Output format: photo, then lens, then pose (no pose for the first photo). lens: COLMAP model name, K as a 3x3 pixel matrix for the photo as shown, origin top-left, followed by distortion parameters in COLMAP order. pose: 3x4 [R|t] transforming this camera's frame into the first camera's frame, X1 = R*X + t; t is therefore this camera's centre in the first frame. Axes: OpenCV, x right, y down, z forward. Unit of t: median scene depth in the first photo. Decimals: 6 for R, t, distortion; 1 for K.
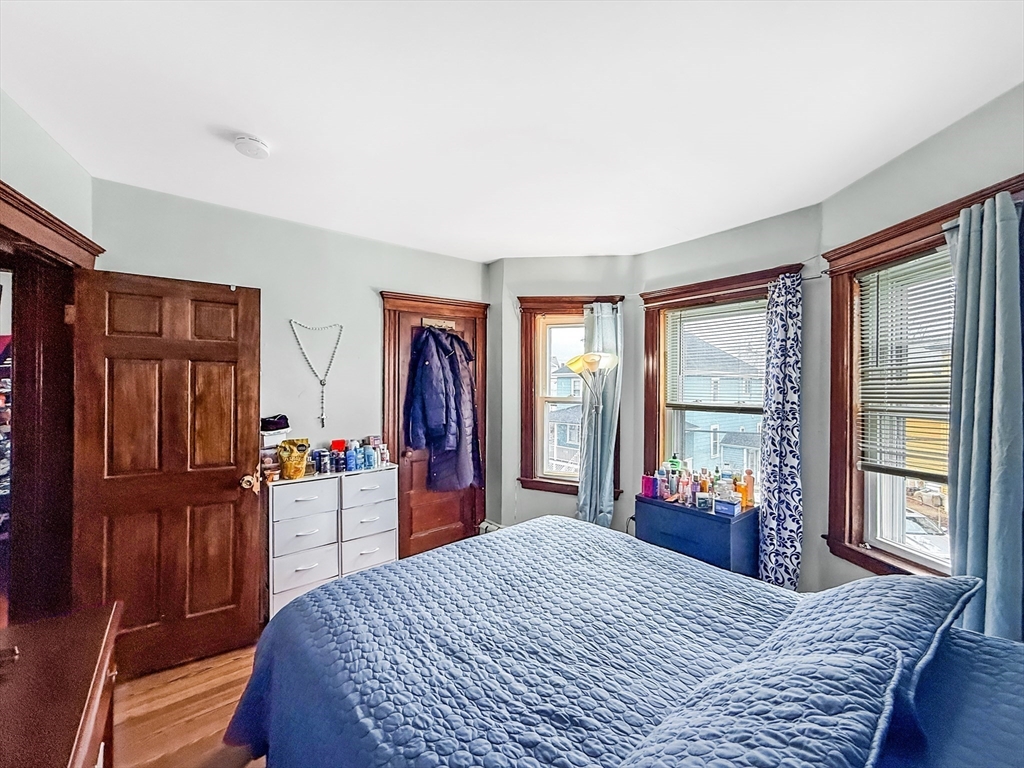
lens RADIAL K [[414.3, 0, 508.8], [0, 414.3, 381.5], [0, 0, 1]] dist [-0.001433, 0.000758]
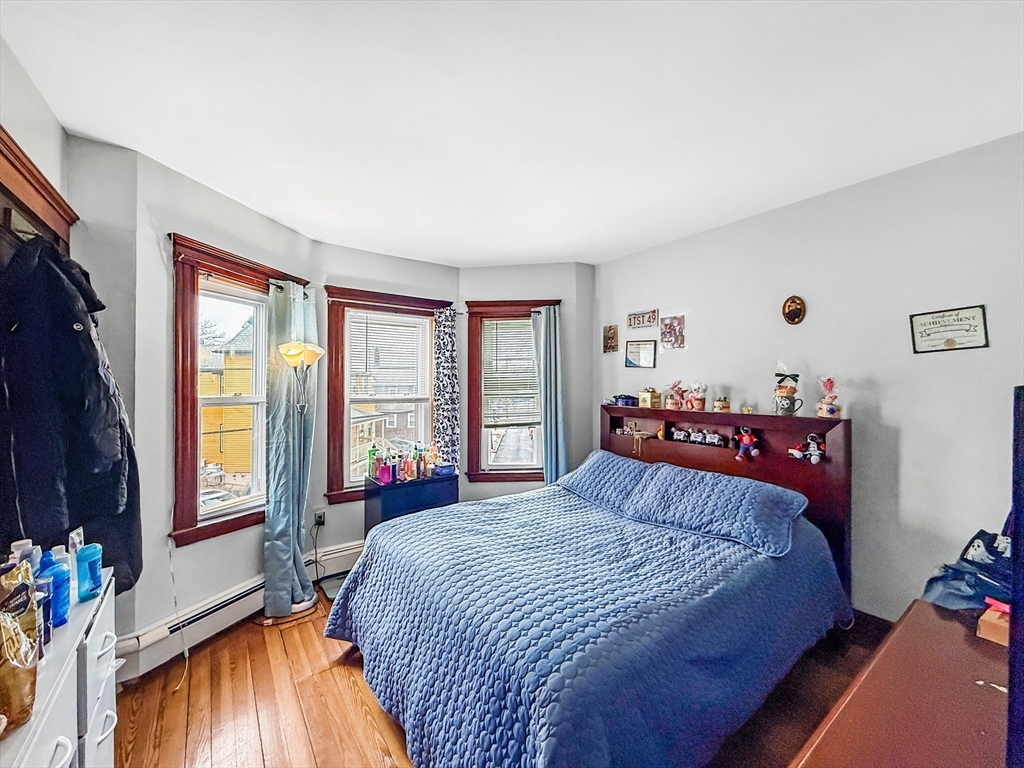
lens RADIAL K [[414.3, 0, 508.9], [0, 414.3, 385.5], [0, 0, 1]] dist [-0.001433, 0.000758]
pose [[0.052143, -0.006619, 0.998618, -0.708417], [-0.007291, 0.999949, 0.007008, 0.010783], [-0.998613, -0.007646, 0.052092, 0.614209]]
